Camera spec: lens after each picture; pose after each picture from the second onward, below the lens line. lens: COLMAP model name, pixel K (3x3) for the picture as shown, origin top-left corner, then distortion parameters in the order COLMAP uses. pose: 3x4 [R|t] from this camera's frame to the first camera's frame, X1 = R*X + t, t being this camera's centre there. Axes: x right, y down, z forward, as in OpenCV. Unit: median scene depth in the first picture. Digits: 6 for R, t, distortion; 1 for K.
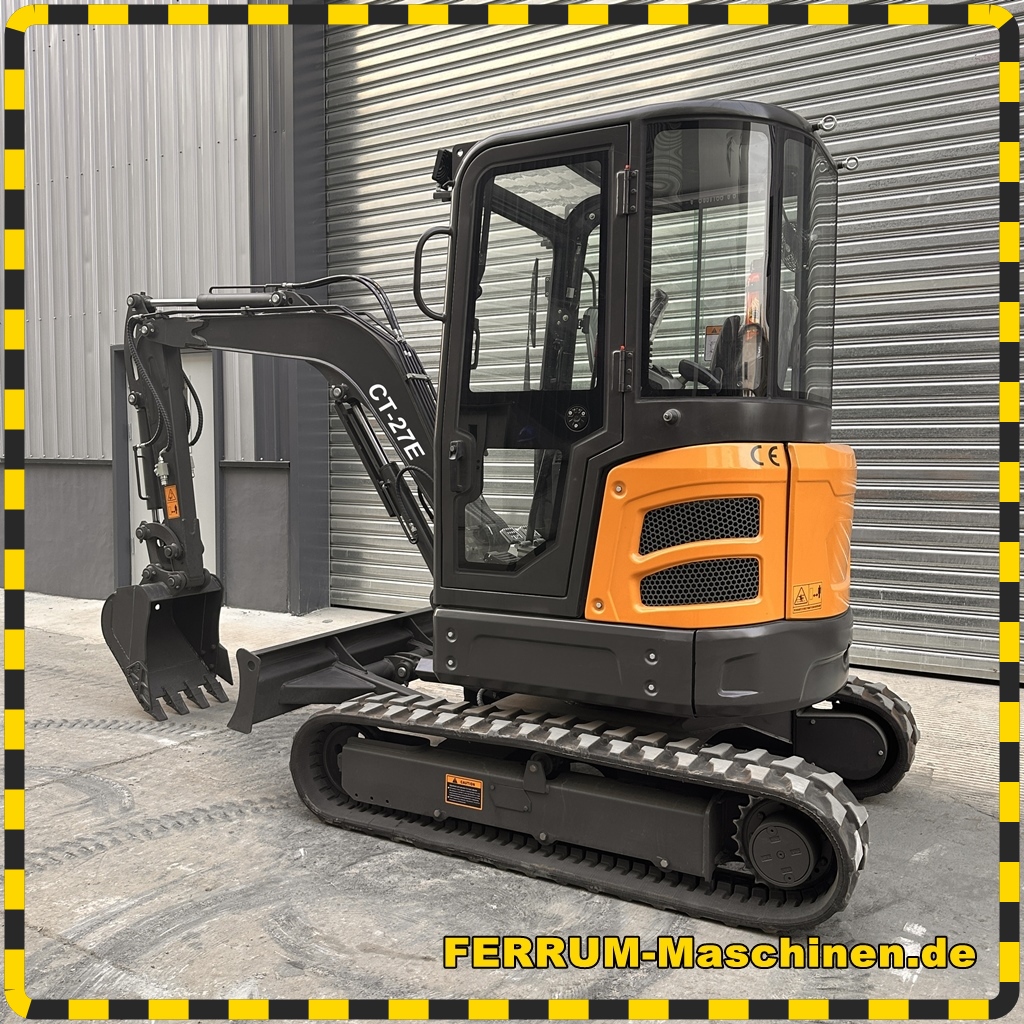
lens RADIAL K [[954.4, 0, 513.2], [0, 954.4, 506.7], [0, 0, 1]] dist [0.012779, 0.000000]
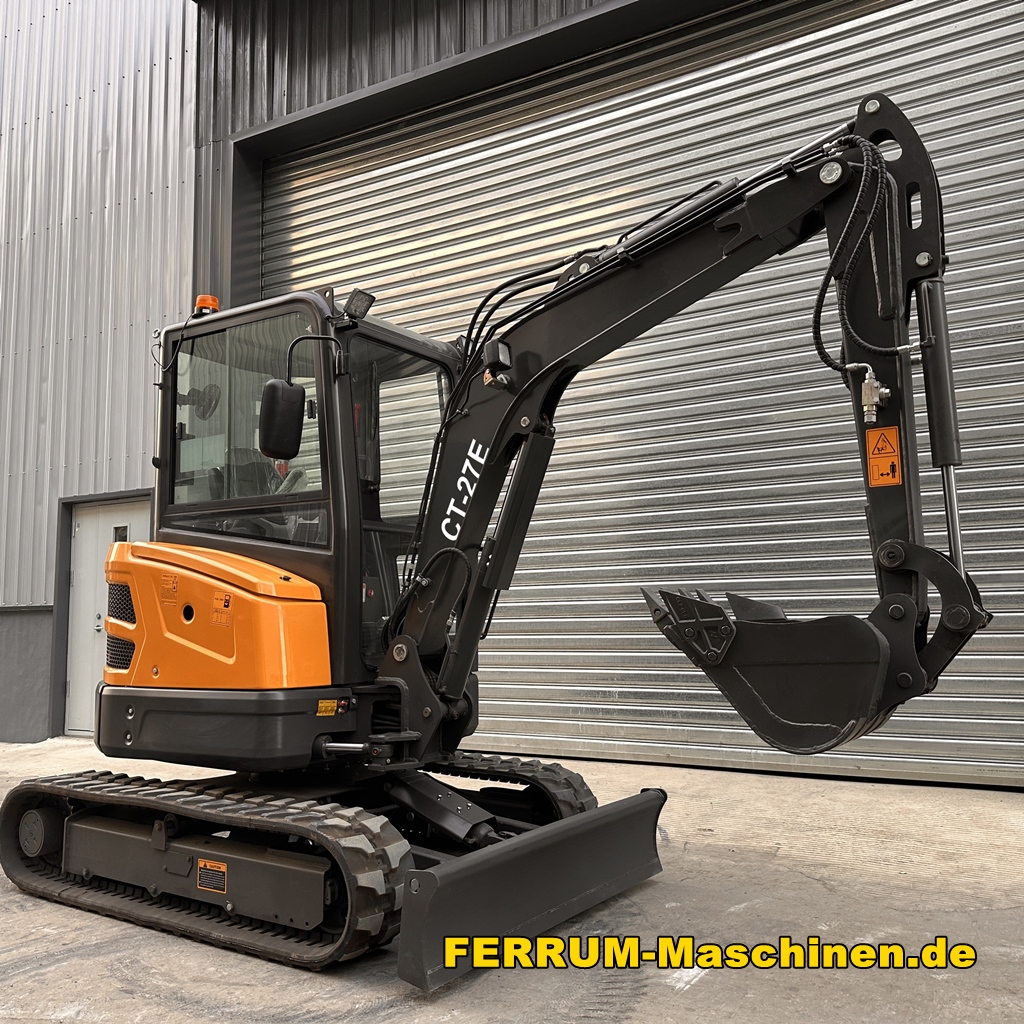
lens RADIAL K [[954.4, 0, 508.6], [0, 954.4, 509.3], [0, 0, 1]] dist [0.012779, 0.000000]
pose [[0.999676, -0.018937, 0.016998, 0.144552], [0.021628, 0.984252, -0.175445, 0.095833], [-0.013408, 0.175756, 0.984343, -0.135863]]
